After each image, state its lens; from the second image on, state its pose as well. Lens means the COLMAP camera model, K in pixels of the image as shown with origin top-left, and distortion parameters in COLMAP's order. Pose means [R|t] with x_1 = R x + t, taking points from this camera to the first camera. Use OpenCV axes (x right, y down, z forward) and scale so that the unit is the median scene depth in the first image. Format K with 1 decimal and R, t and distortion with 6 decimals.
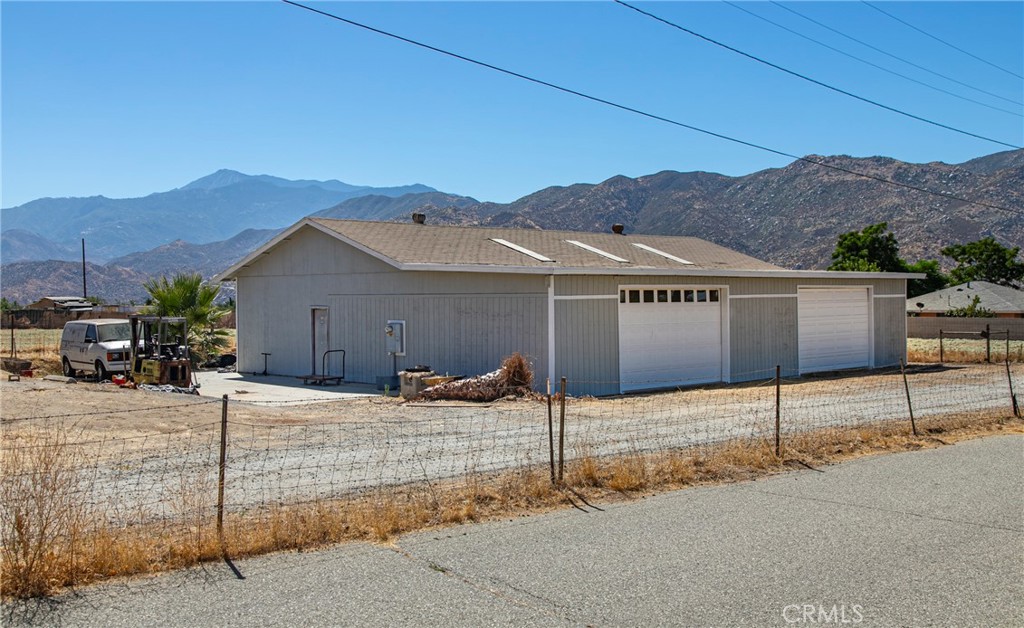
lens RADIAL K [[1081.8, 0, 512.1], [0, 1081.8, 316.3], [0, 0, 1]] dist [0.028233, 0.000000]
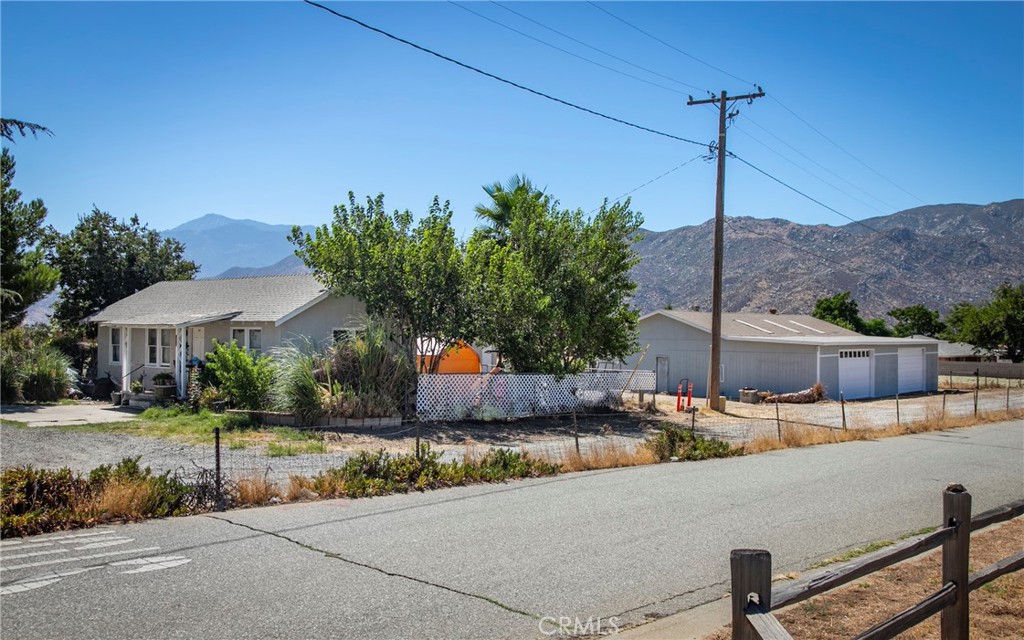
lens RADIAL K [[1001.9, 0, 511.5], [0, 1001.9, 318.9], [0, 0, 1]] dist [0.026153, 0.000000]
pose [[0.995238, 0.016583, 0.096051, -0.225558], [-0.014009, 0.999526, -0.027417, -0.008092], [-0.096460, 0.025941, 0.994999, -0.273248]]
